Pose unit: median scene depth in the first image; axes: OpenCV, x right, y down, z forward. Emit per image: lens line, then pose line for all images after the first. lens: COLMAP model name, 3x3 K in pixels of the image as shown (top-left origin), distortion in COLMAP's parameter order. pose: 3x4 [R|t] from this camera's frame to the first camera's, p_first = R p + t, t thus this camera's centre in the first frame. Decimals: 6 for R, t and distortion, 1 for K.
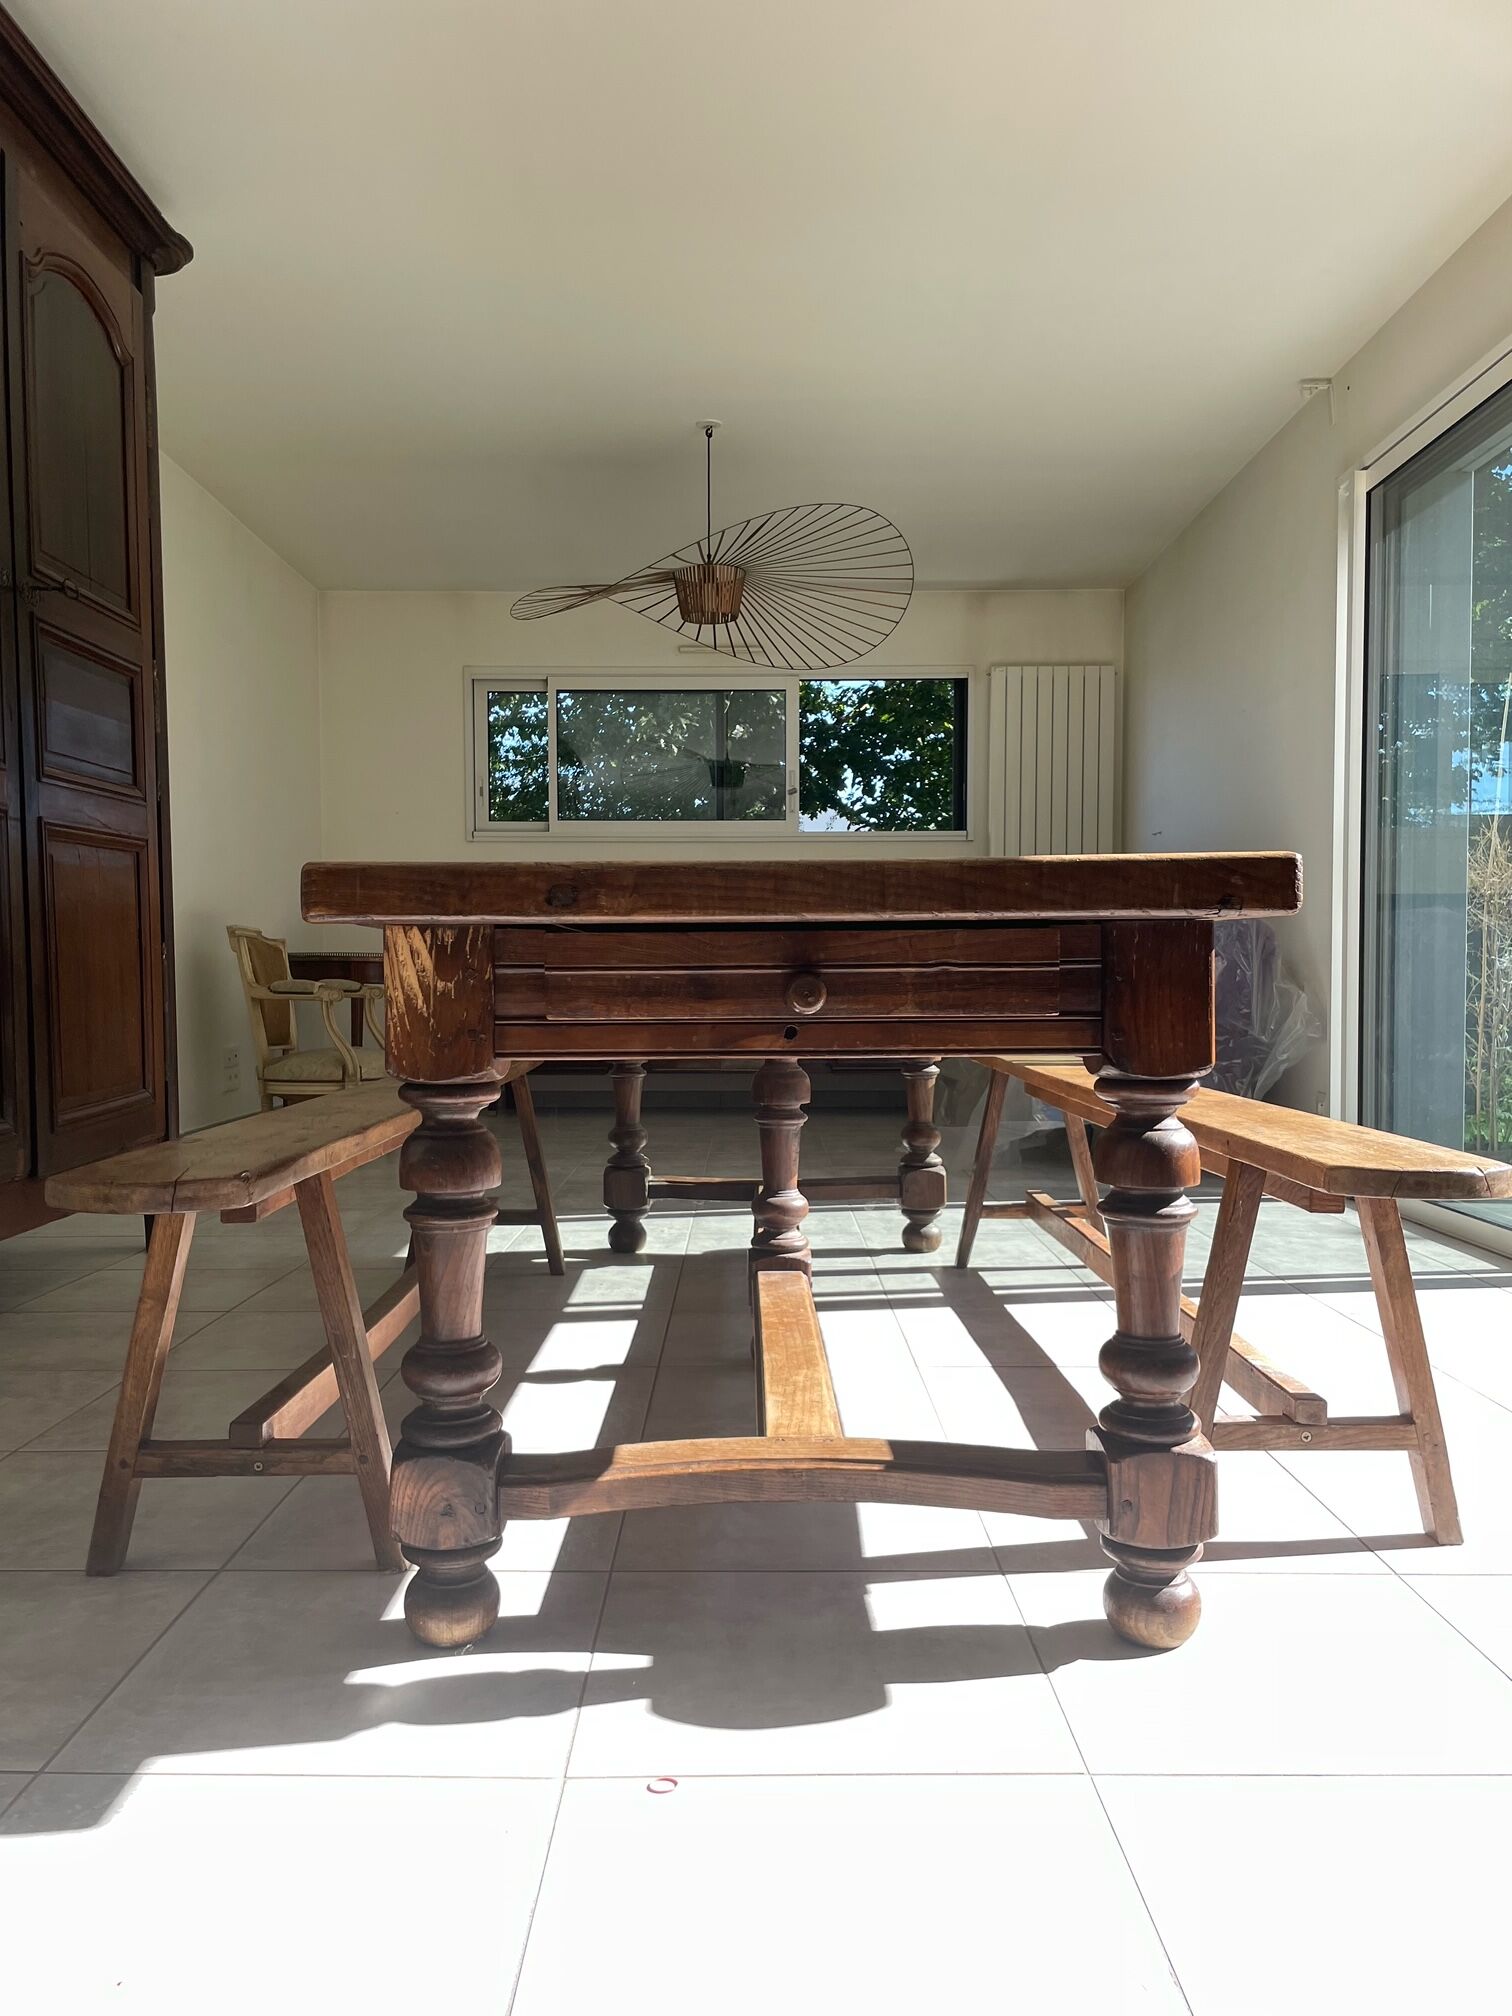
lens RADIAL K [[1532.2, 0, 746.1], [0, 1532.2, 1014.5], [0, 0, 1]] dist [0.070189, -0.093251]
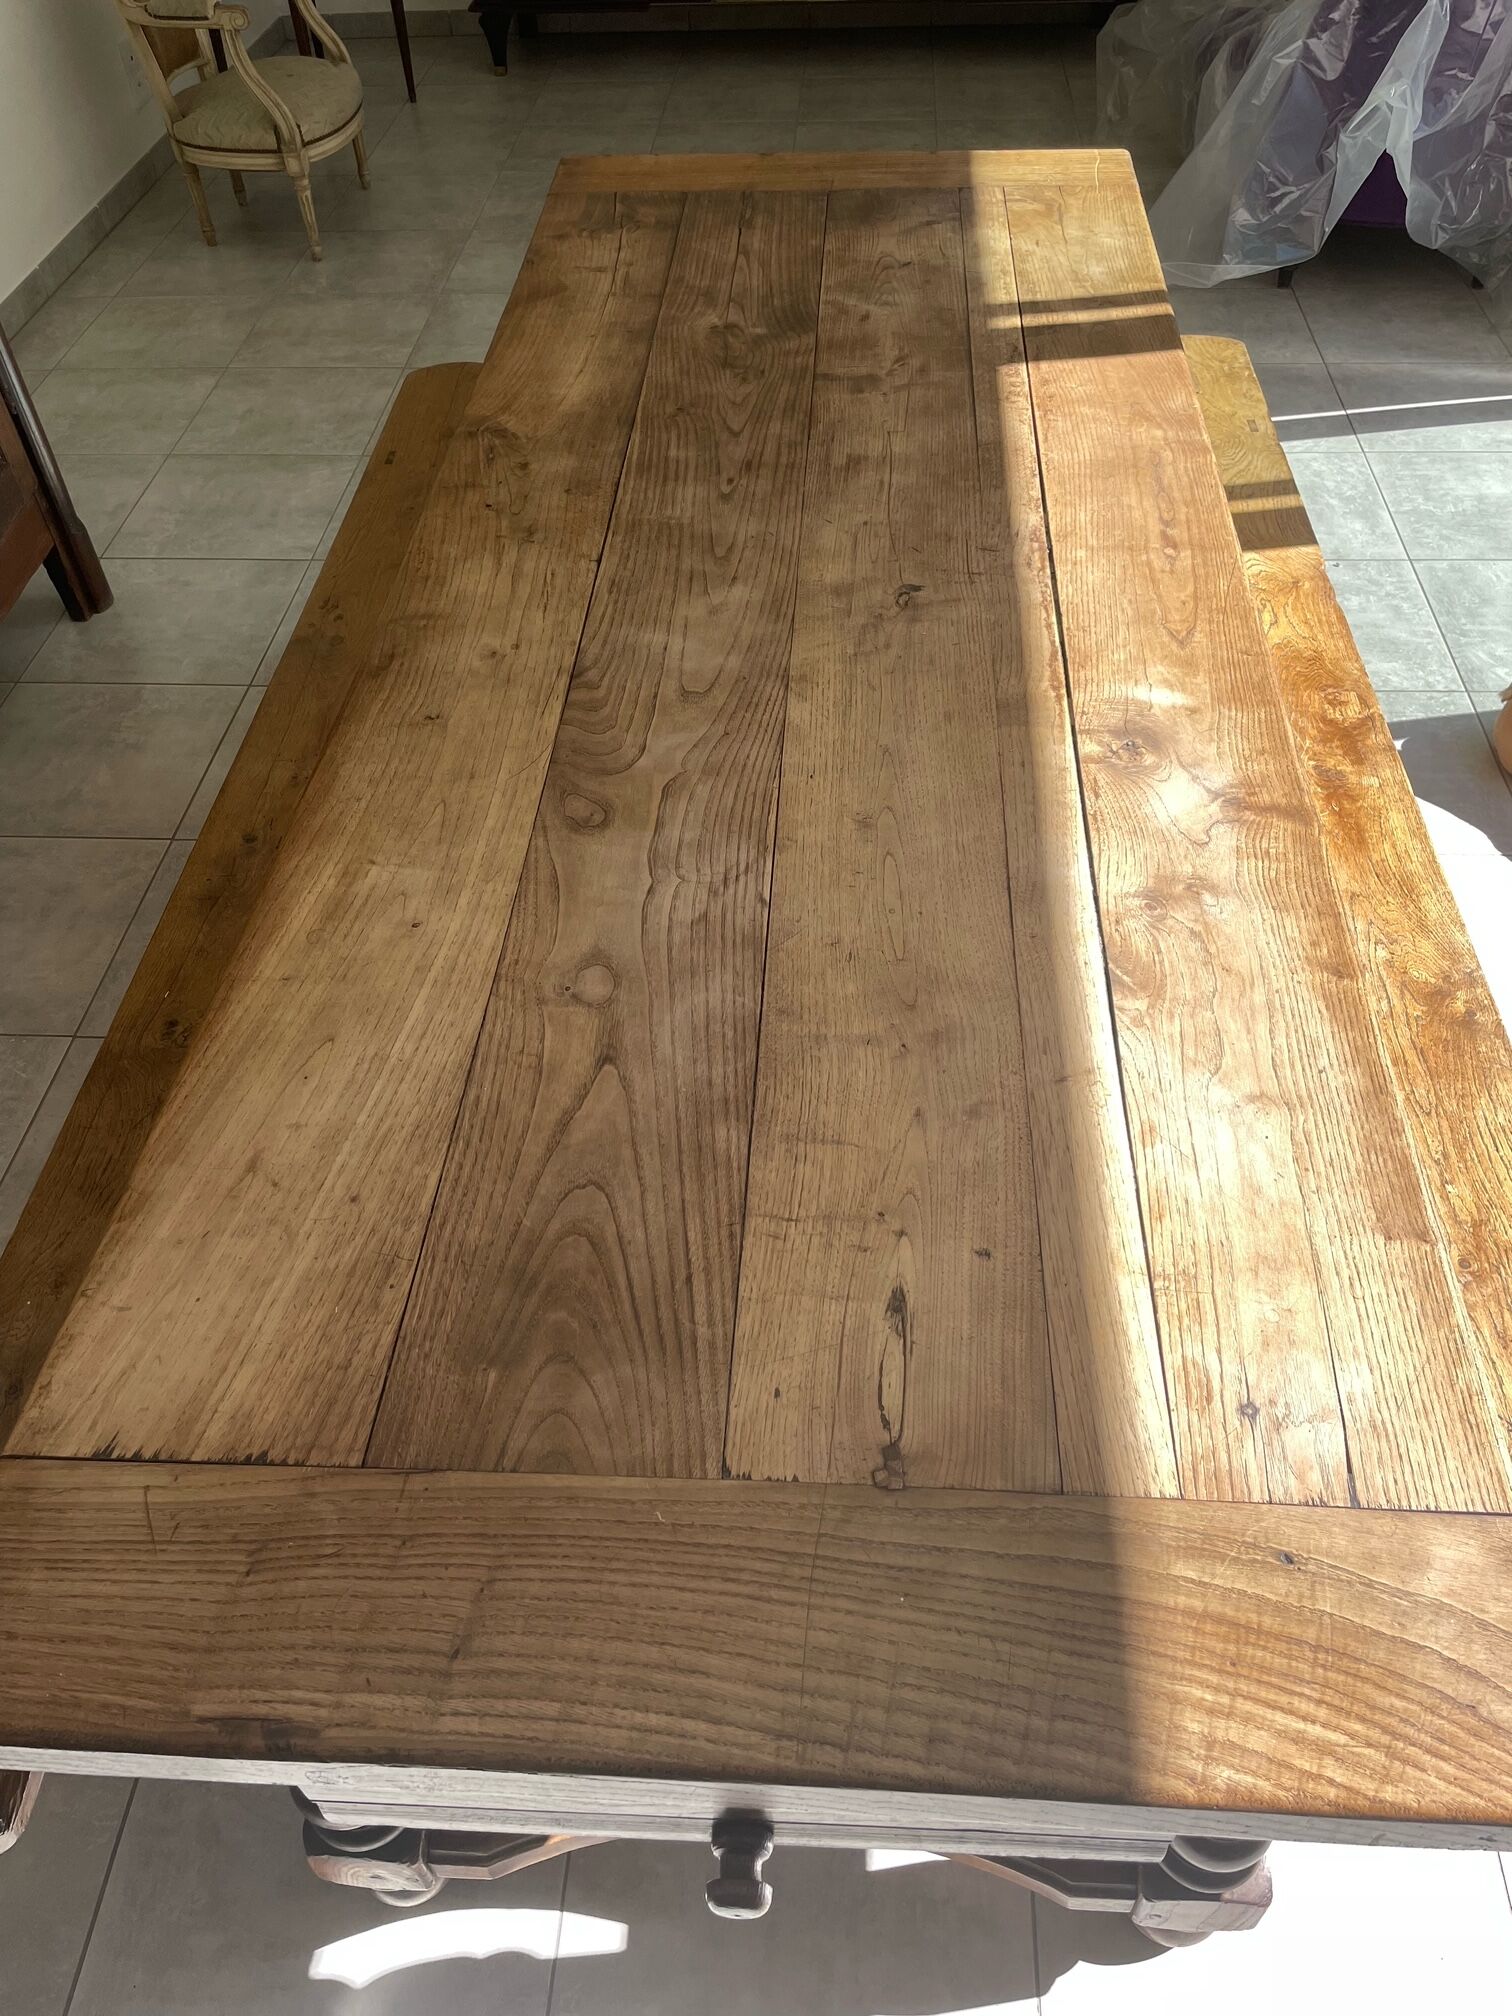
lens RADIAL K [[1532.2, 0, 775.7], [0, 1532.2, 996.1], [0, 0, 1]] dist [0.070189, -0.093251]
pose [[0.998352, 0.015324, -0.055312, 0.063281], [0.027763, 0.714524, 0.699060, -0.536490], [0.050235, -0.699443, 0.712921, 0.603995]]
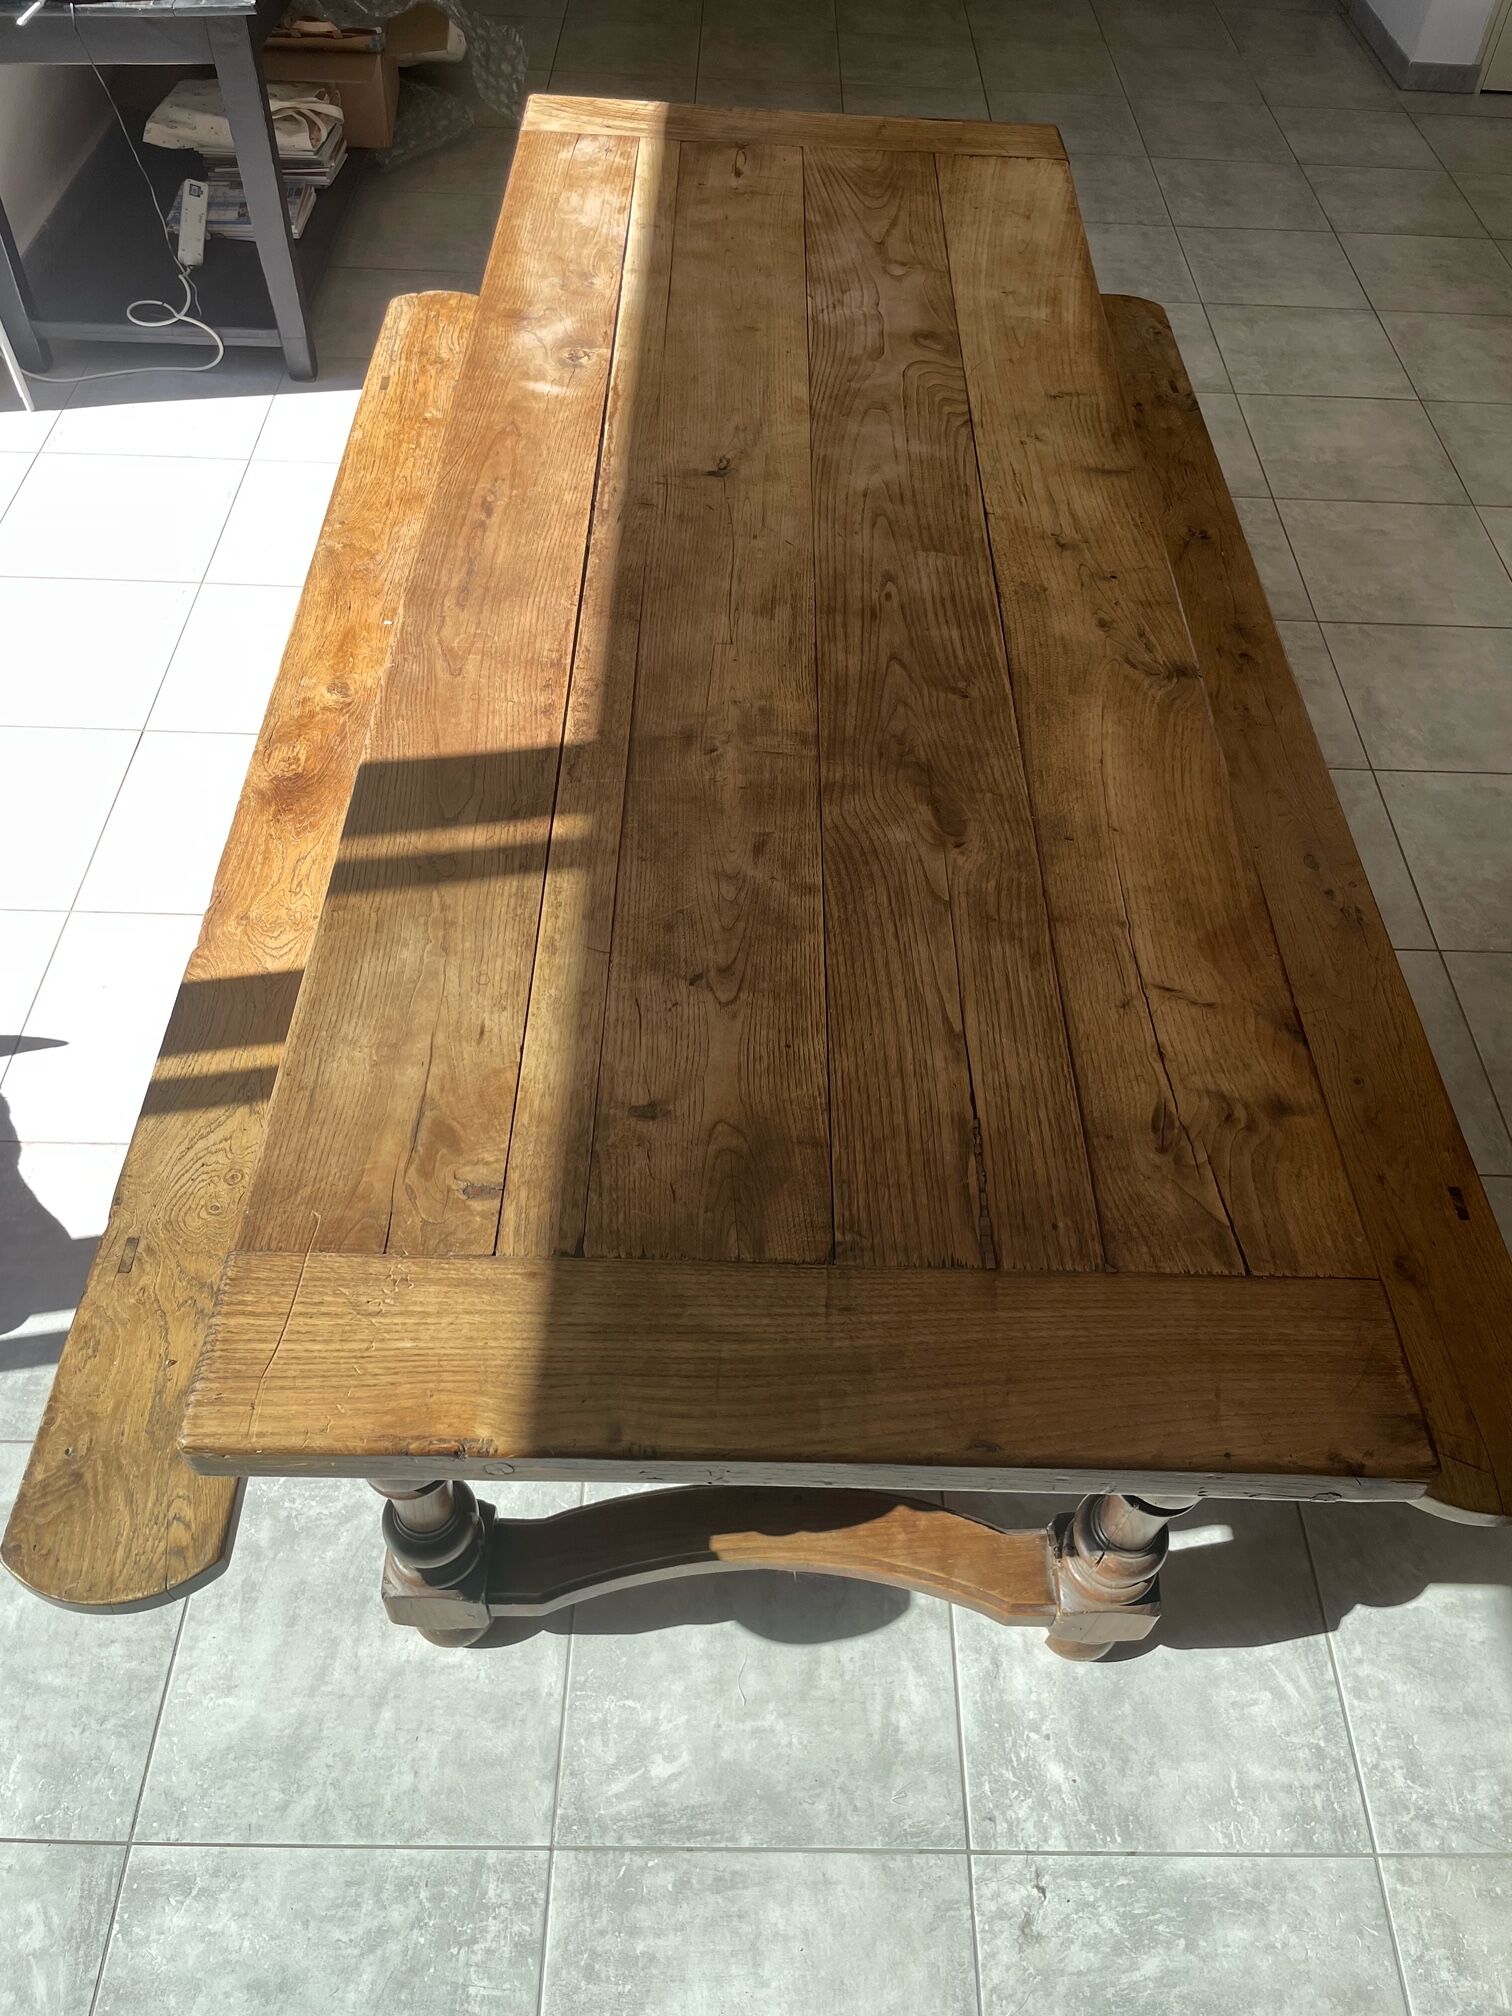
lens RADIAL K [[1532.2, 0, 765.6], [0, 1532.2, 1009.7], [0, 0, 1]] dist [0.070189, -0.093251]
pose [[-0.999270, -0.023788, -0.029890, 0.076957], [-0.038199, 0.614208, 0.788219, -0.696193], [-0.000392, 0.788785, -0.614669, 2.315927]]
